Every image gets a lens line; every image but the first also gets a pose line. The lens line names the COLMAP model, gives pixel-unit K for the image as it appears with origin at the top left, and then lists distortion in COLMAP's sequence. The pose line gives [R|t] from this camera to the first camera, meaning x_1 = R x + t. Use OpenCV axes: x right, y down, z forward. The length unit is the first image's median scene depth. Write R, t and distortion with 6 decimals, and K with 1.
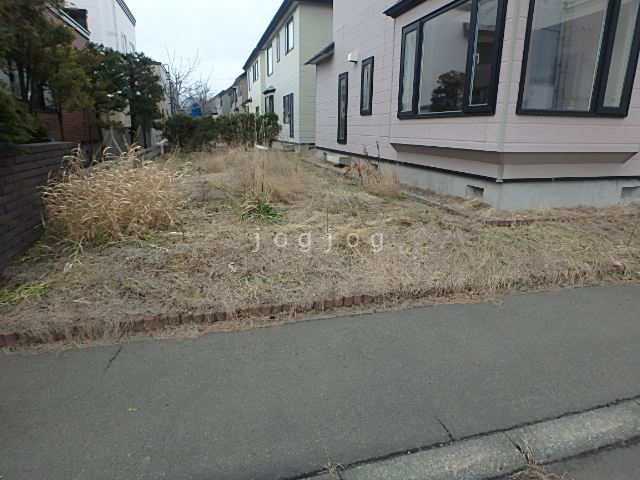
lens RADIAL K [[406.3, 0, 320.0], [0, 406.3, 240.0], [0, 0, 1]] dist [-0.021784, 0.000440]
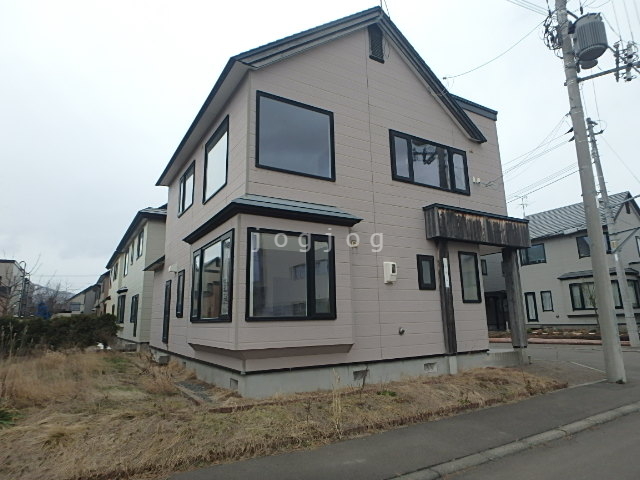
lens RADIAL K [[406.3, 0, 320.0], [0, 406.3, 240.0], [0, 0, 1]] dist [-0.021784, 0.000440]
pose [[0.959340, 0.028267, 0.280834, 0.156328], [0.100709, 0.895202, -0.434132, 0.024535], [-0.263675, 0.444763, 0.855957, -0.149634]]
